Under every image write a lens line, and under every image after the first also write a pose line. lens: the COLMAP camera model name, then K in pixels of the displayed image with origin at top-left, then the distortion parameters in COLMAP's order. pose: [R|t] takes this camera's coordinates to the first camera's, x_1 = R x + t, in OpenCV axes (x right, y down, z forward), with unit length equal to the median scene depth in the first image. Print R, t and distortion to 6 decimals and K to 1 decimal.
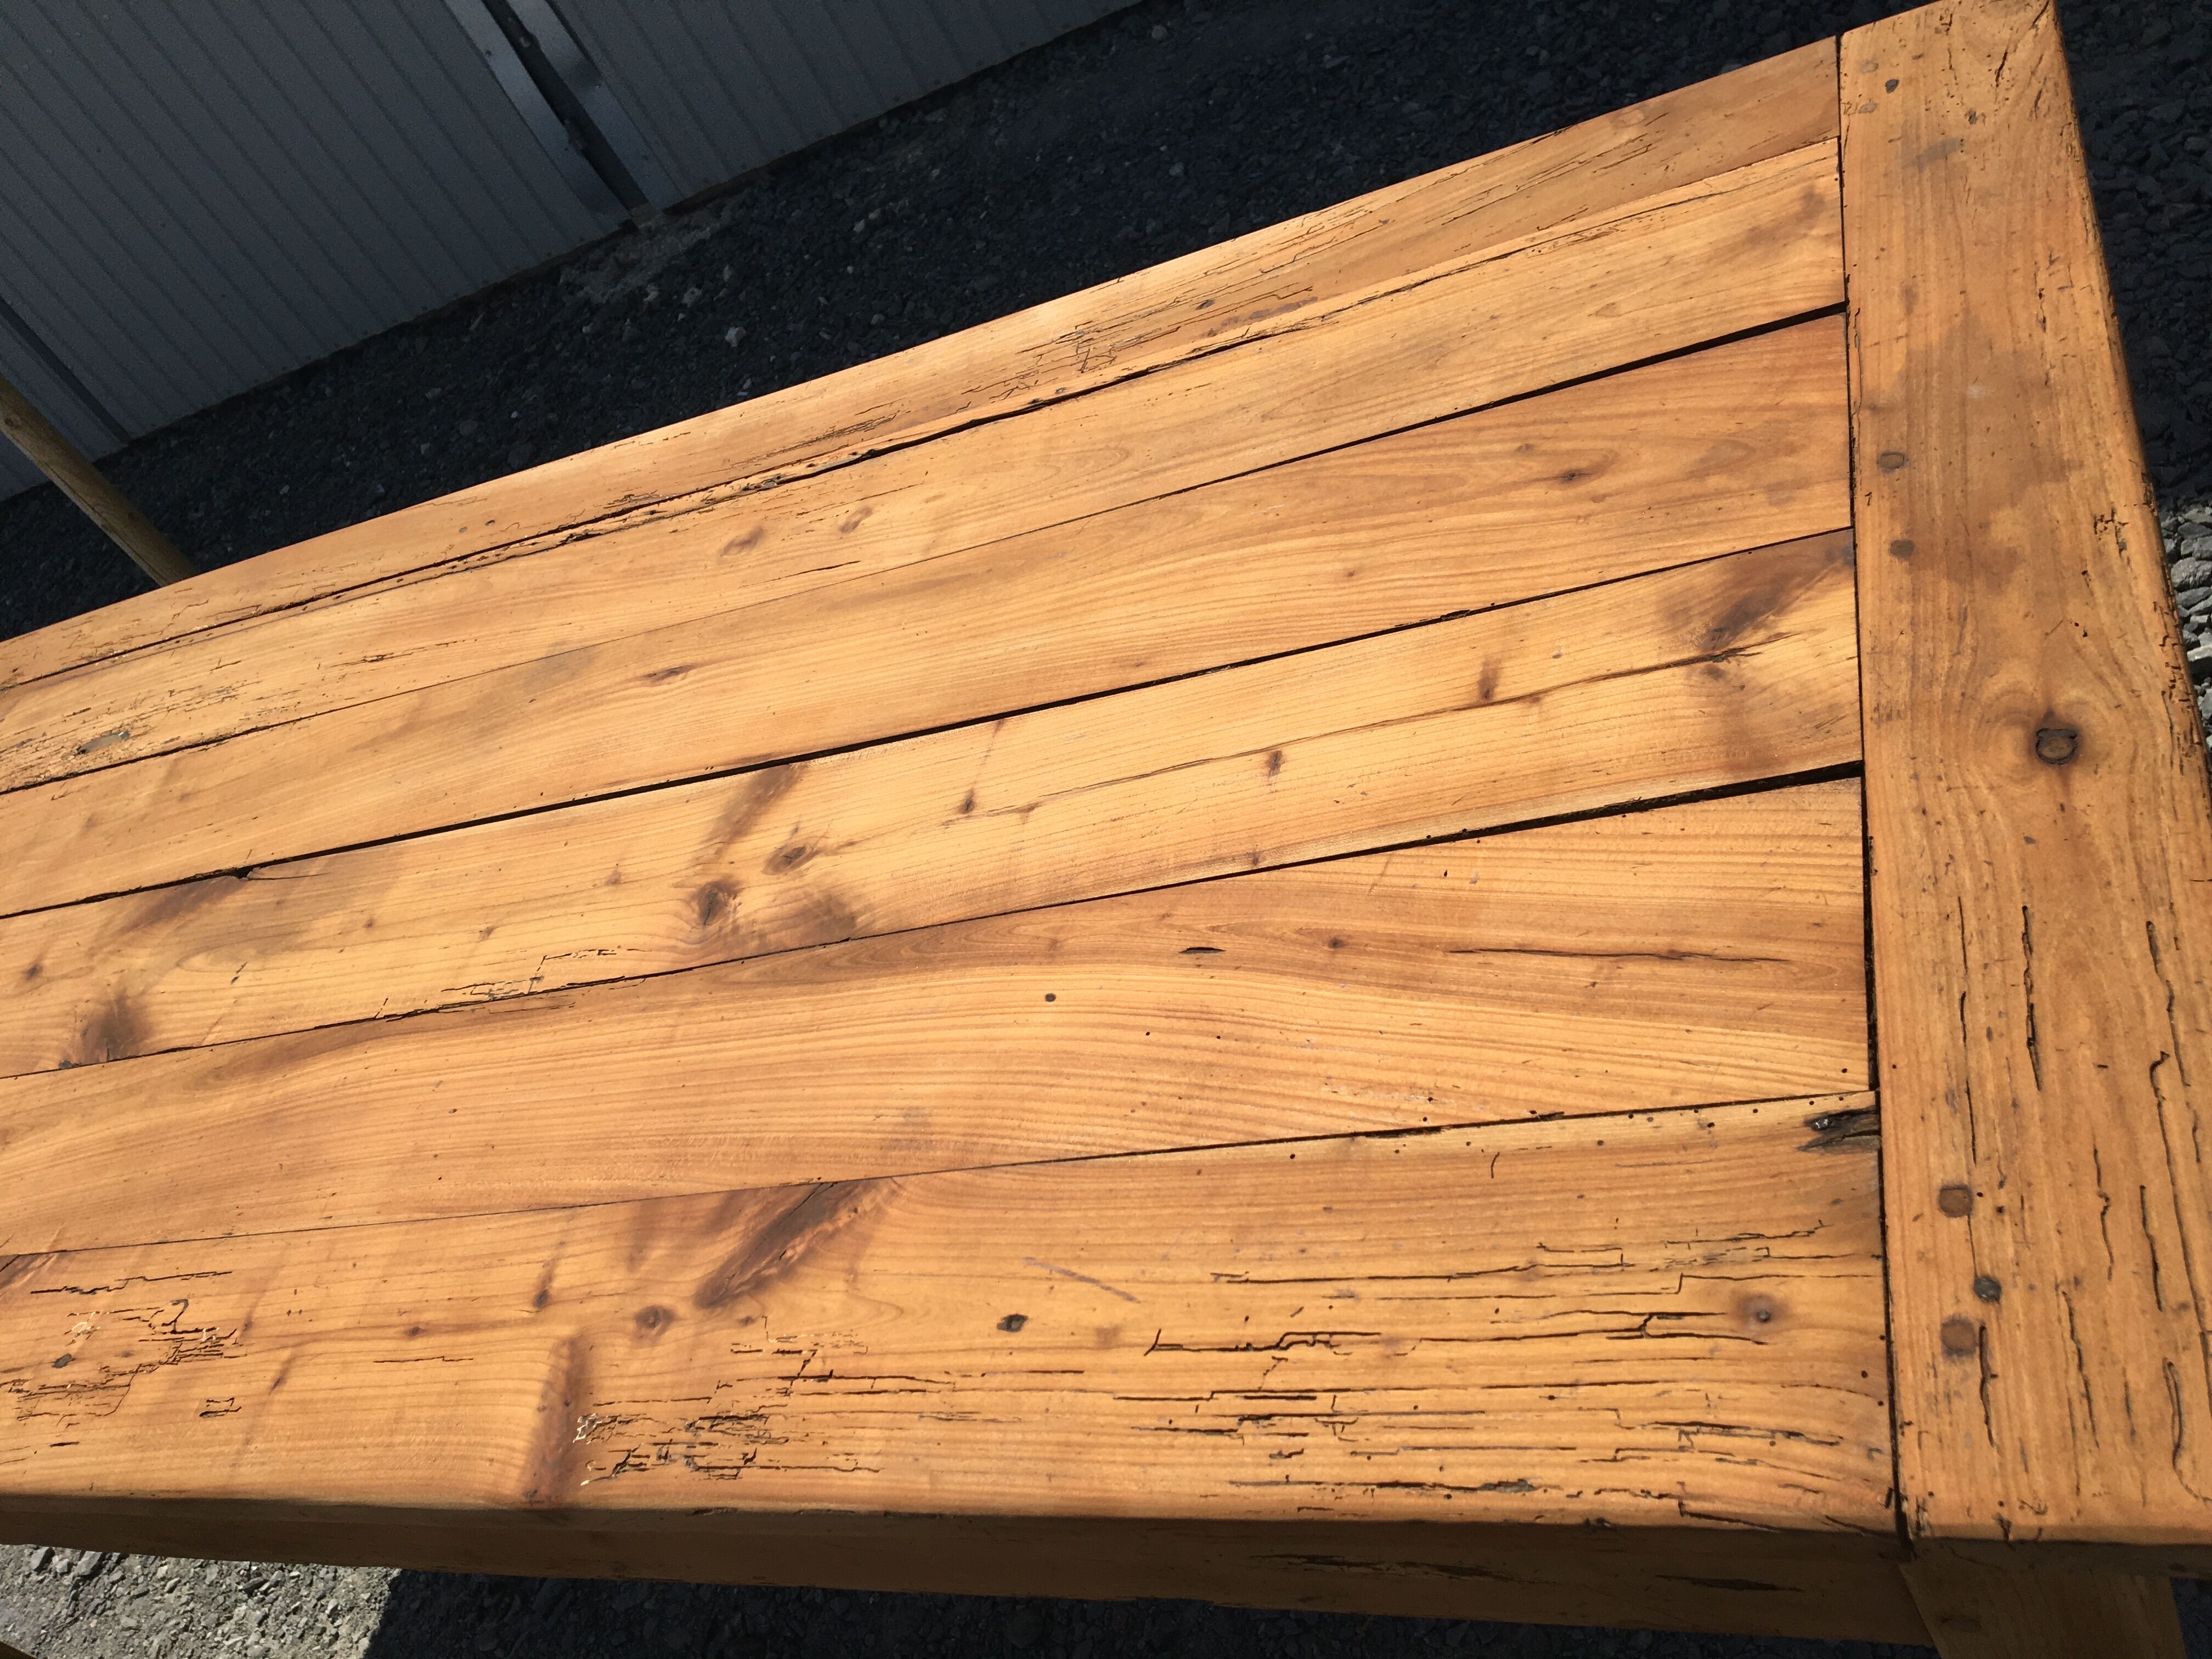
lens RADIAL K [[1882.1, 0, 1098.2], [0, 1882.1, 820.2], [0, 0, 1]] dist [0.080684, -0.115313]
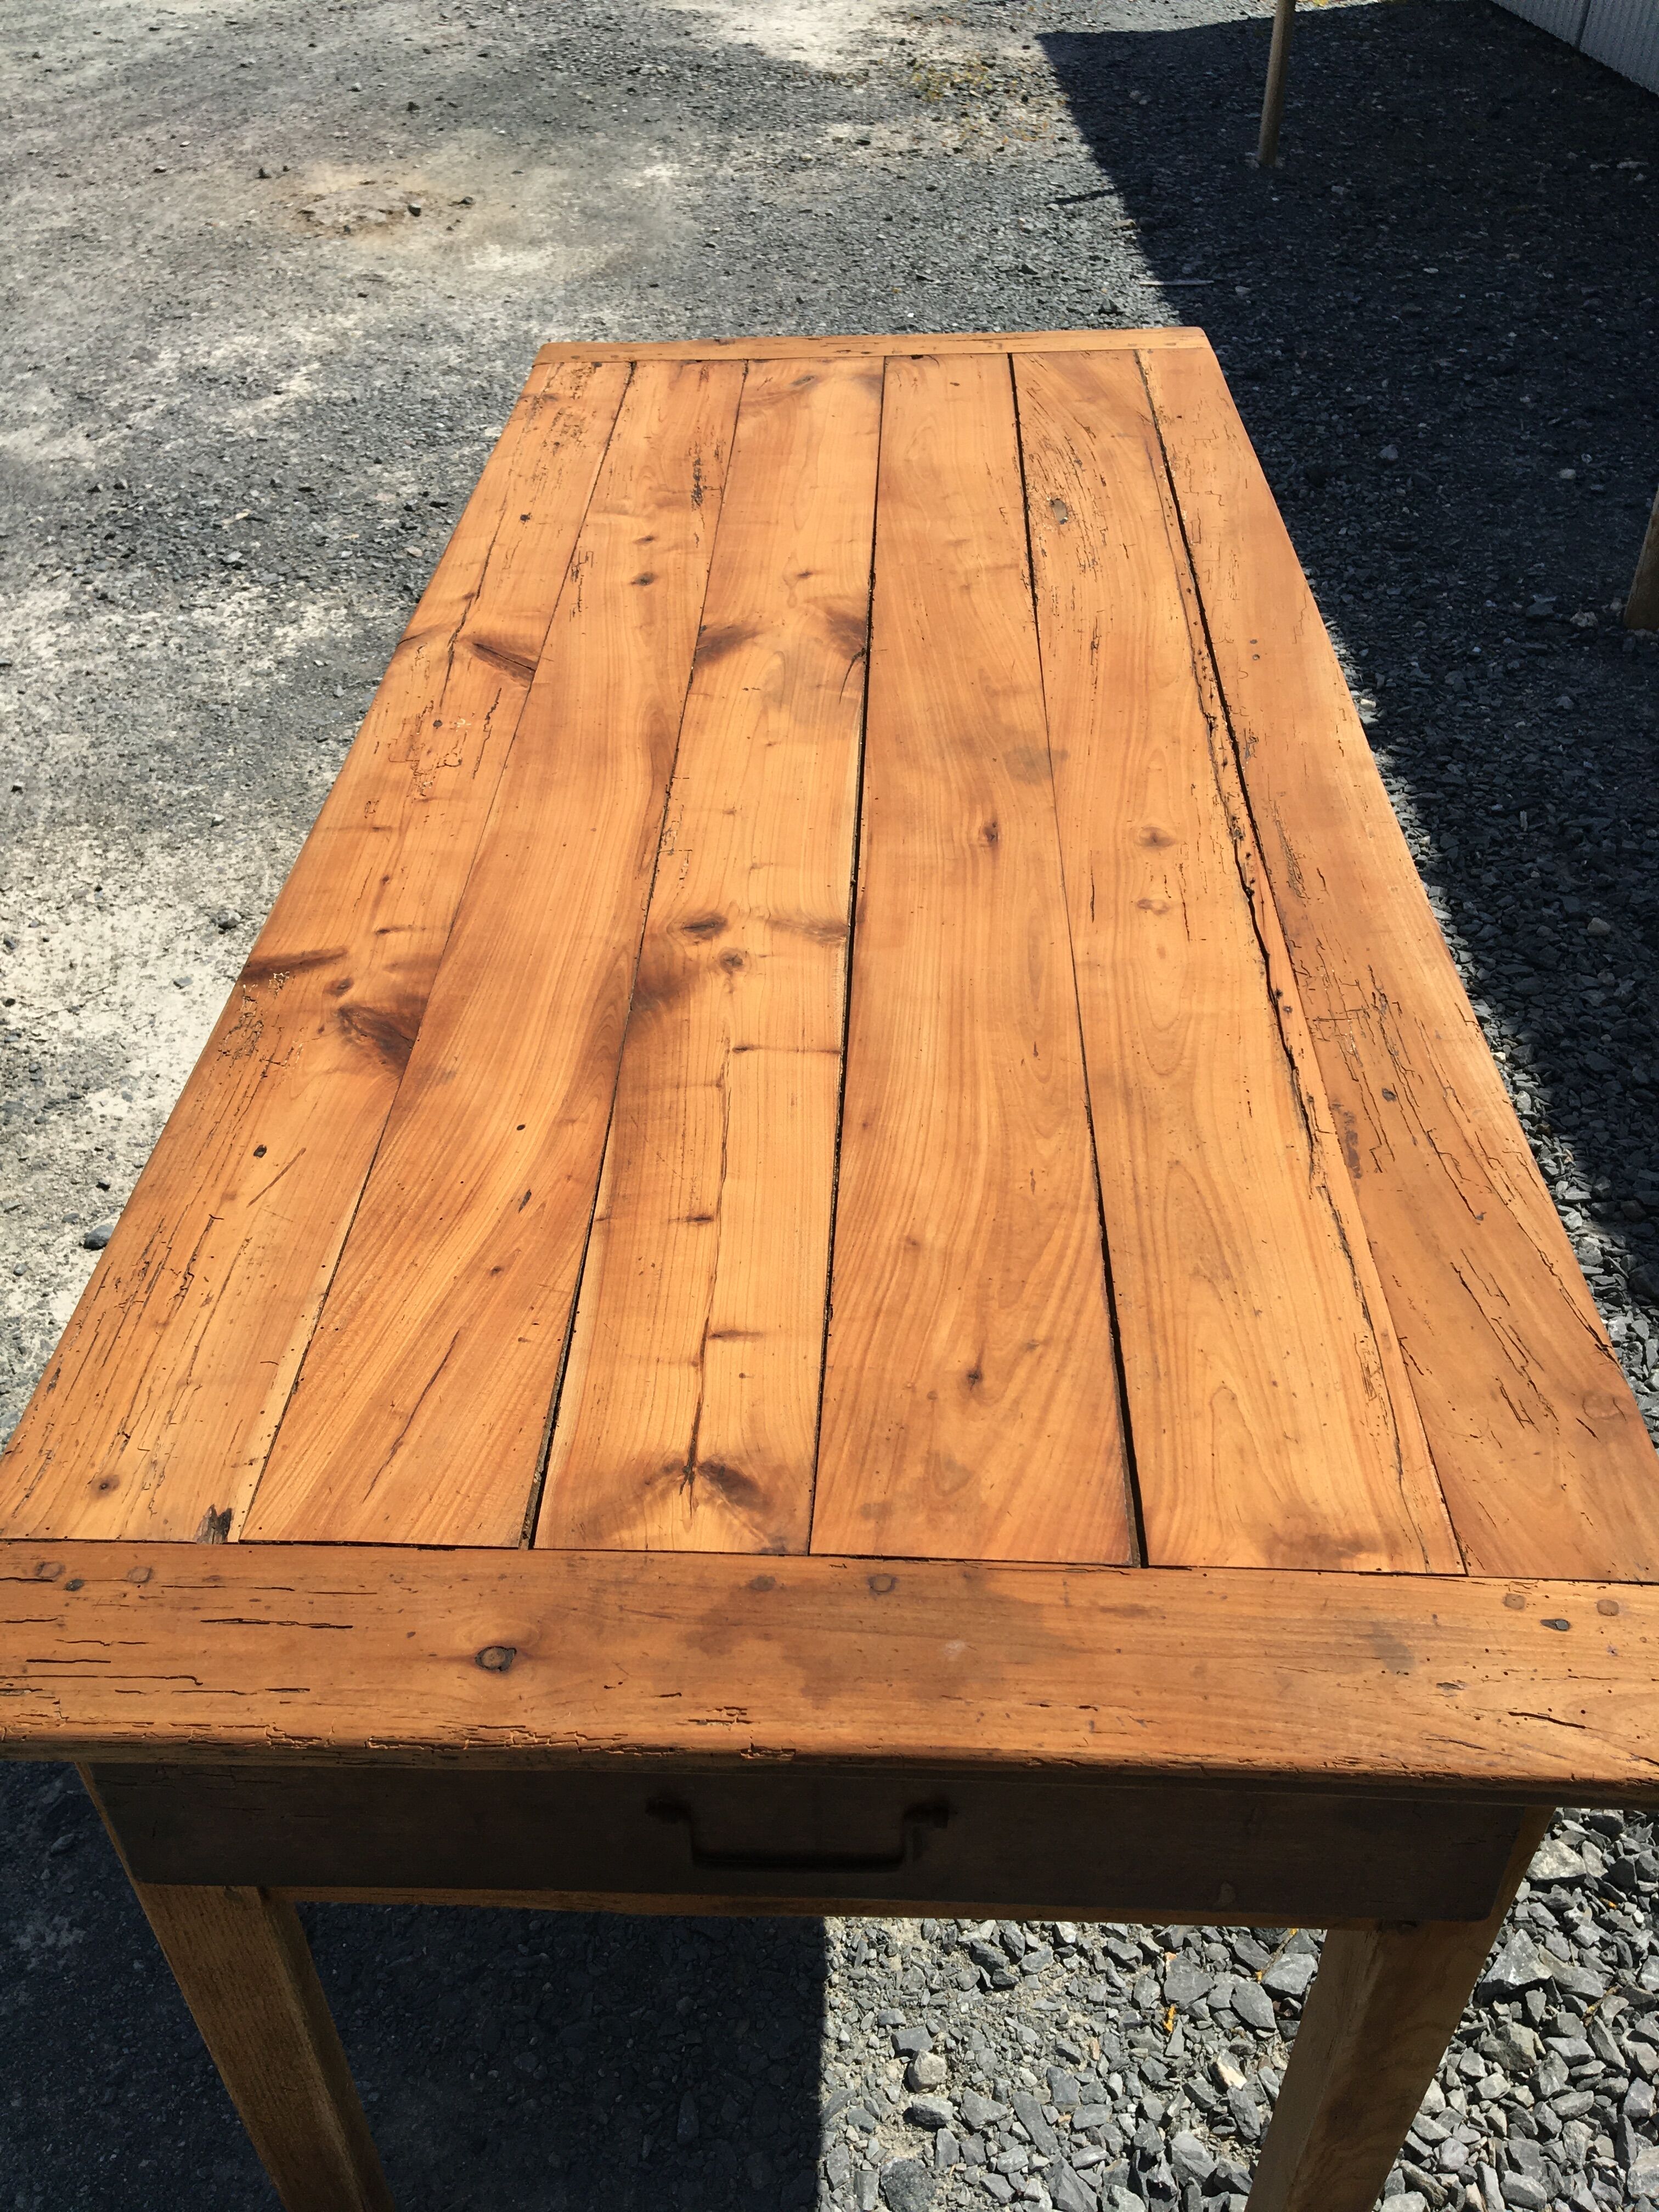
lens RADIAL K [[1874.1, 0, 817.2], [0, 1874.1, 1100.9], [0, 0, 1]] dist [0.143216, -0.307273]
pose [[0.199451, 0.891603, -0.406527, 0.433436], [-0.716670, 0.415657, 0.560013, -0.653142], [0.668284, 0.179651, 0.721888, 0.064860]]
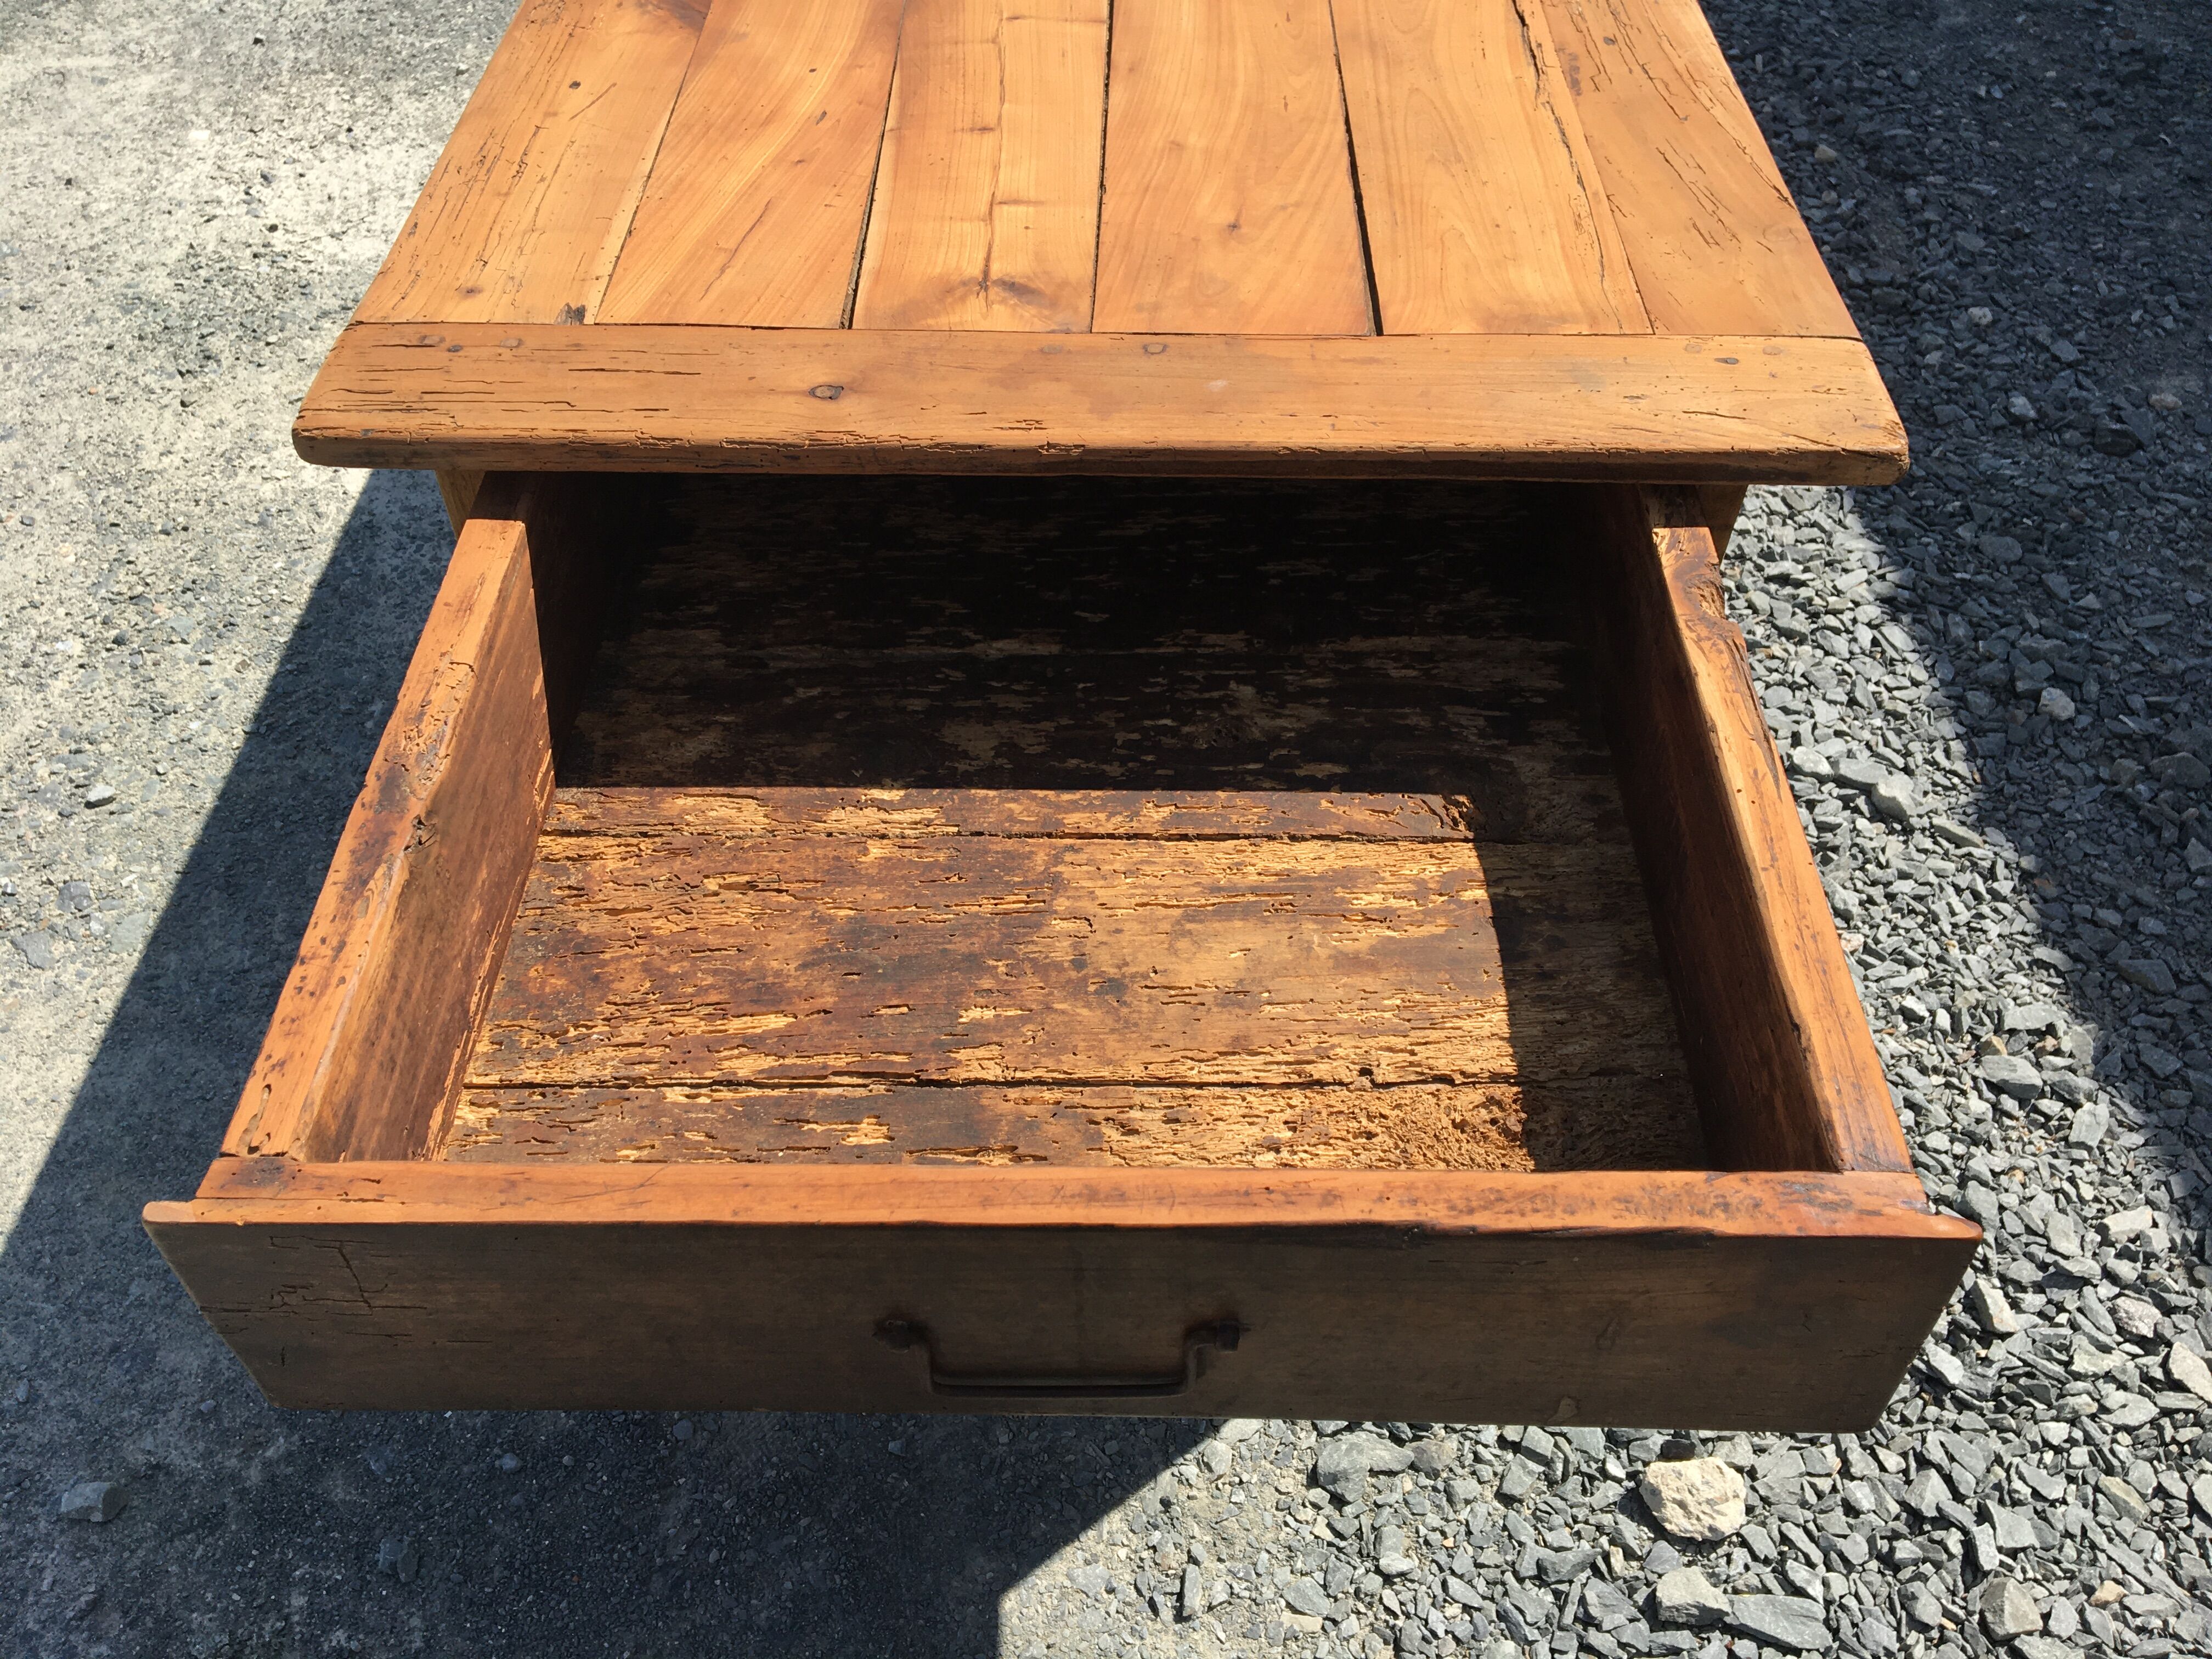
lens RADIAL K [[1882.1, 0, 1098.2], [0, 1882.1, 820.2], [0, 0, 1]] dist [0.080684, -0.115313]
pose [[0.214789, 0.936268, -0.277972, 0.769688], [-0.727254, 0.343297, 0.594347, -0.591499], [0.651895, 0.074497, 0.754641, -0.005690]]
